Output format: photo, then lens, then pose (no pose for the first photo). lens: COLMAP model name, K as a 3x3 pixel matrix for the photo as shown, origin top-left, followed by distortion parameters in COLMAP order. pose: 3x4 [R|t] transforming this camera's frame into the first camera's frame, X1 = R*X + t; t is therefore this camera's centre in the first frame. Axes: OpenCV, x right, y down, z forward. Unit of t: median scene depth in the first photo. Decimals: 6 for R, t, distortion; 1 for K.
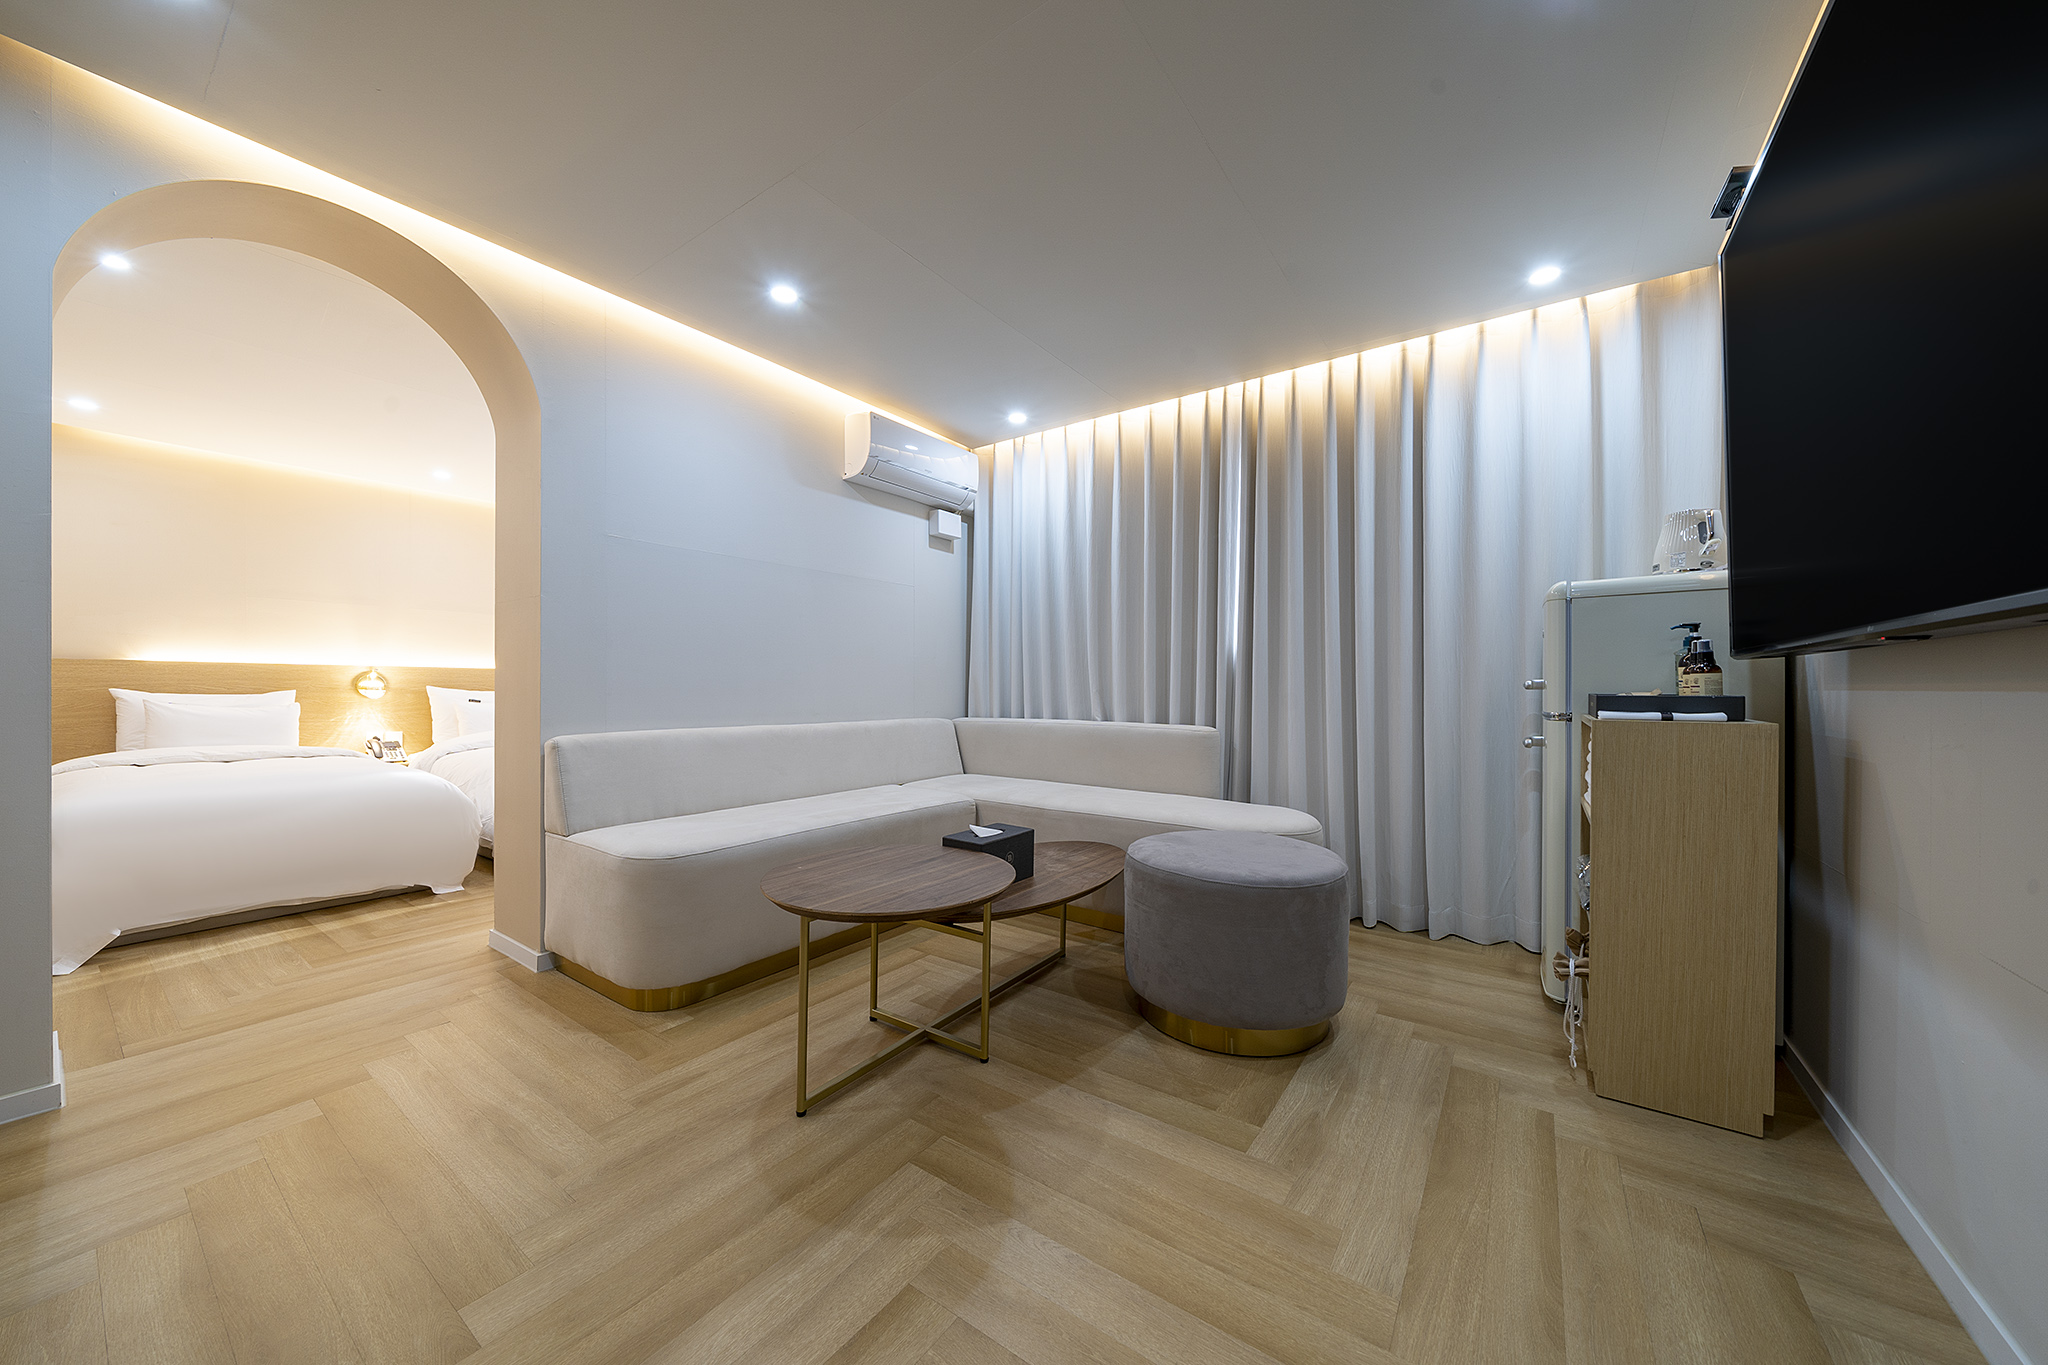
lens RADIAL K [[710.5, 0, 1022.2], [0, 710.5, 687.8], [0, 0, 1]] dist [-0.002529, -0.000266]
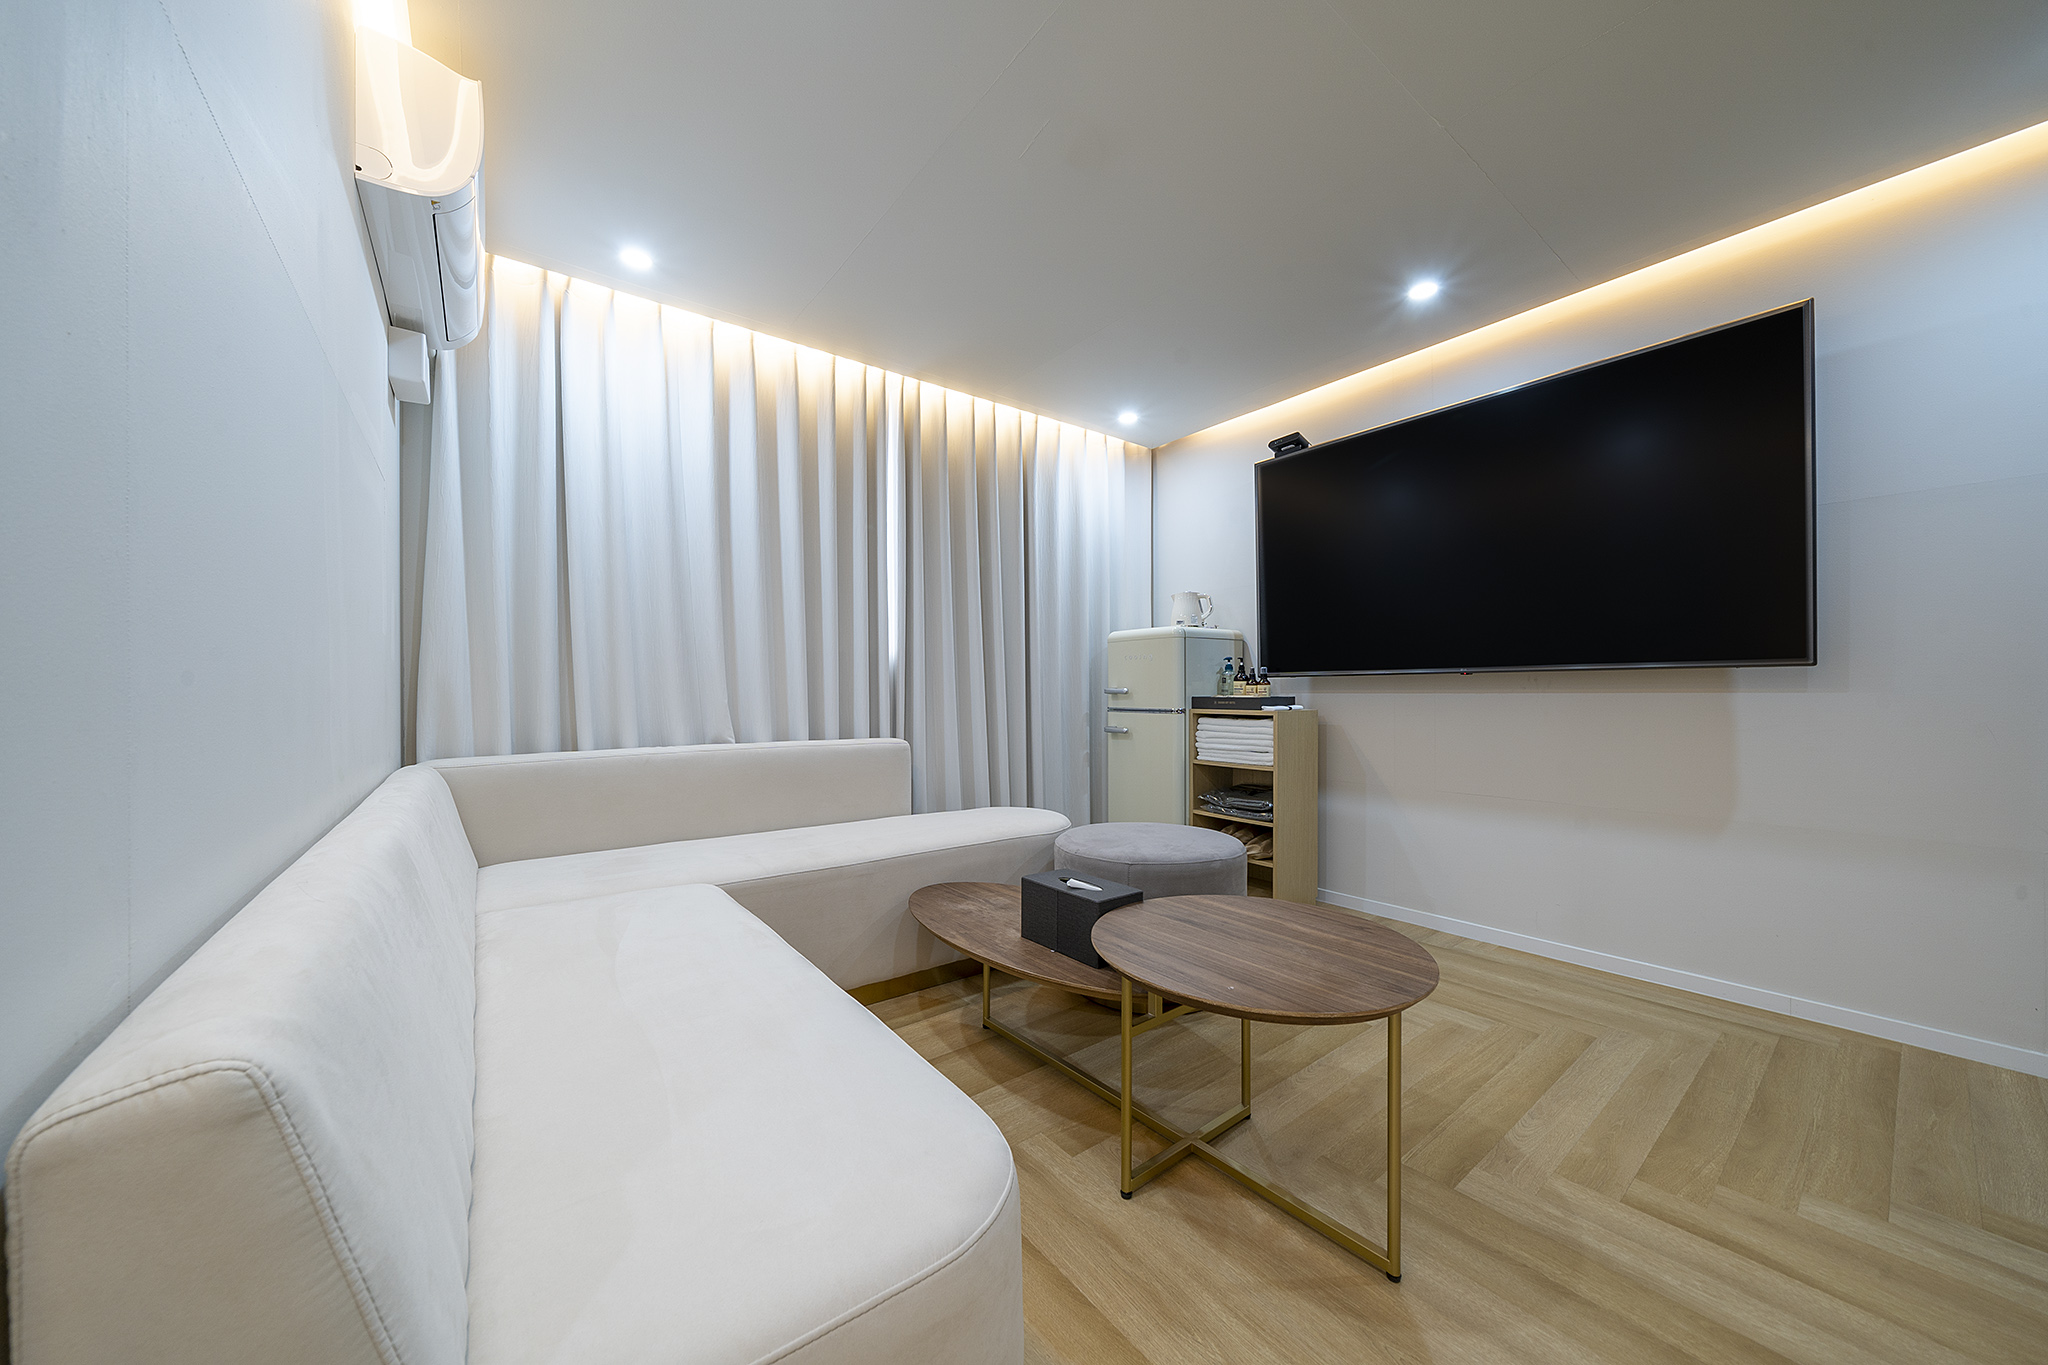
lens RADIAL K [[710.5, 0, 1022.2], [0, 710.5, 687.8], [0, 0, 1]] dist [-0.002529, -0.000266]
pose [[0.288013, 0.000093, 0.957627, -0.250549], [0.005257, 0.999985, -0.001678, -0.003345], [-0.957612, 0.005518, 0.288008, 0.255753]]
